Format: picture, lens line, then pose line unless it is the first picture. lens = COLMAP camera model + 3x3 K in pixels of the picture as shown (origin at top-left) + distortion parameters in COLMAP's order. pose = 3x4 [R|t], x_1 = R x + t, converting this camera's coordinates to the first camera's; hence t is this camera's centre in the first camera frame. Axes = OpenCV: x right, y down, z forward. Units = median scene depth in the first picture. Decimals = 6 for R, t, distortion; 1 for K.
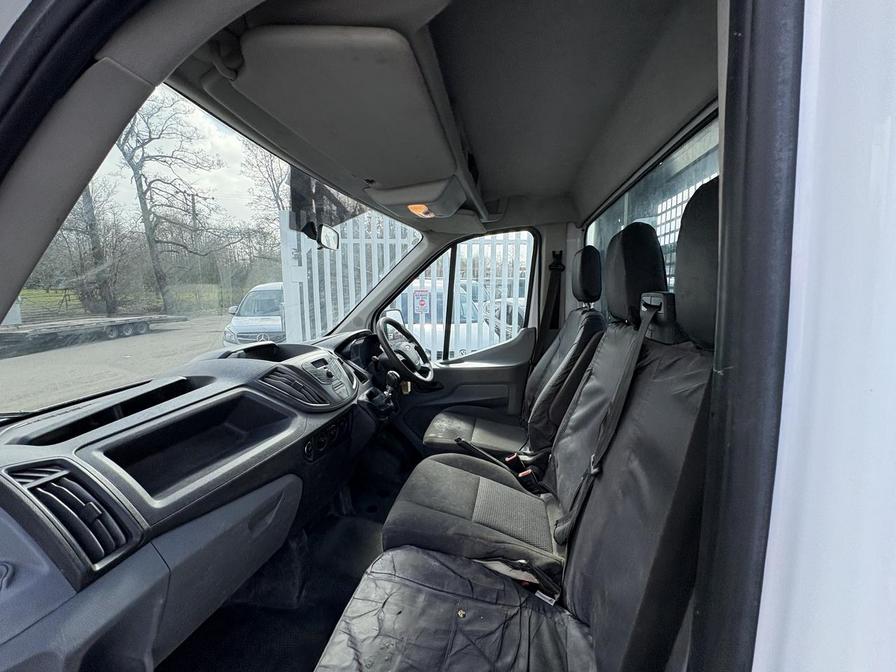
lens RADIAL K [[350.8, 0, 450.1], [0, 350.8, 330.9], [0, 0, 1]] dist [-0.007919, 0.000150]
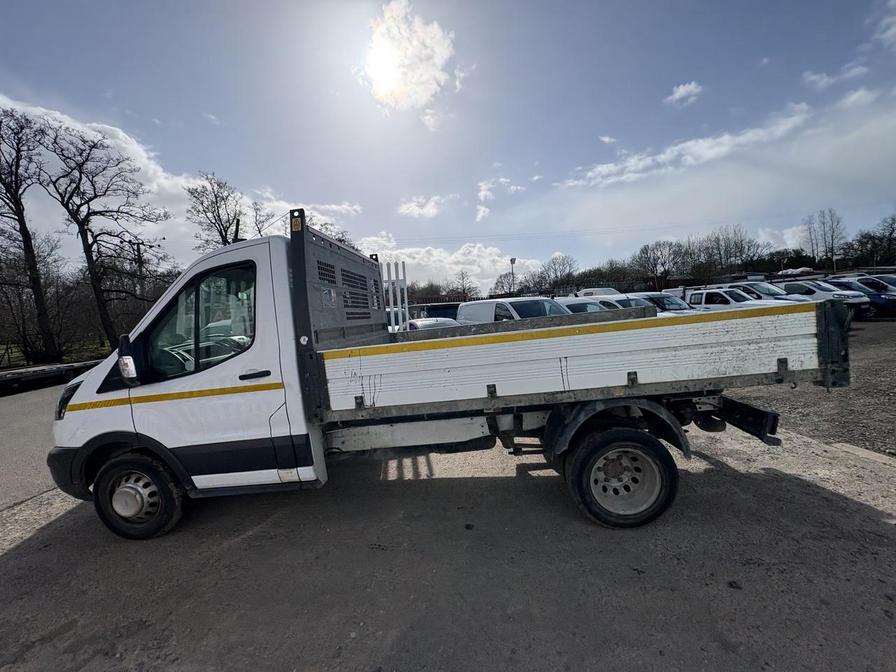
lens RADIAL K [[364.8, 0, 463.5], [0, 364.8, 337.0], [0, 0, 1]] dist [-0.002003, -0.000701]
pose [[0.991099, -0.073370, 0.111080, 0.787096], [0.080540, 0.994852, -0.061499, 0.292305], [-0.105996, 0.069898, 0.991907, -1.544515]]
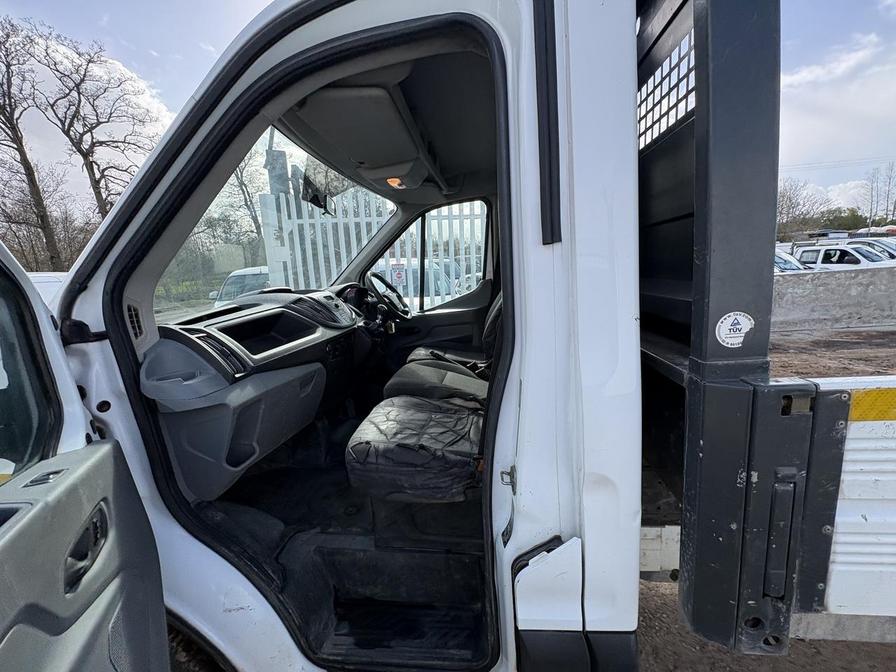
lens RADIAL K [[355.7, 0, 446.8], [0, 355.7, 336.2], [0, 0, 1]] dist [-0.000006, -0.000130]
pose [[0.997498, -0.050371, 0.049601, 0.012465], [0.047631, 0.997353, 0.054945, 0.135566], [-0.052237, -0.052445, 0.997257, -0.318441]]
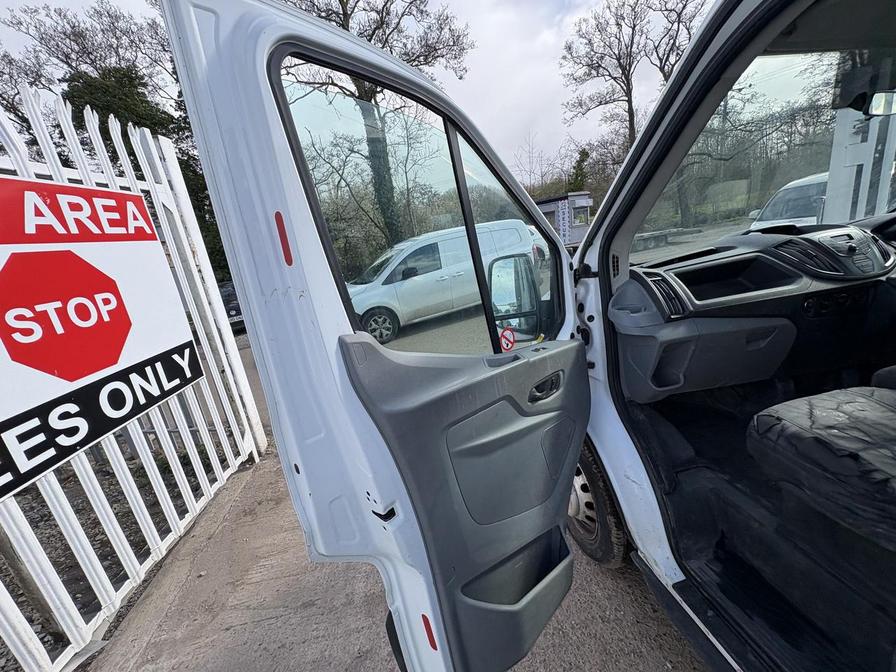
lens RADIAL K [[355.7, 0, 446.8], [0, 355.7, 336.2], [0, 0, 1]] dist [-0.000006, -0.000130]
pose [[0.321385, 0.211070, -0.923126, 0.221361], [0.019729, 0.973138, 0.229374, 0.080039], [0.946743, -0.091930, 0.308587, -0.365778]]
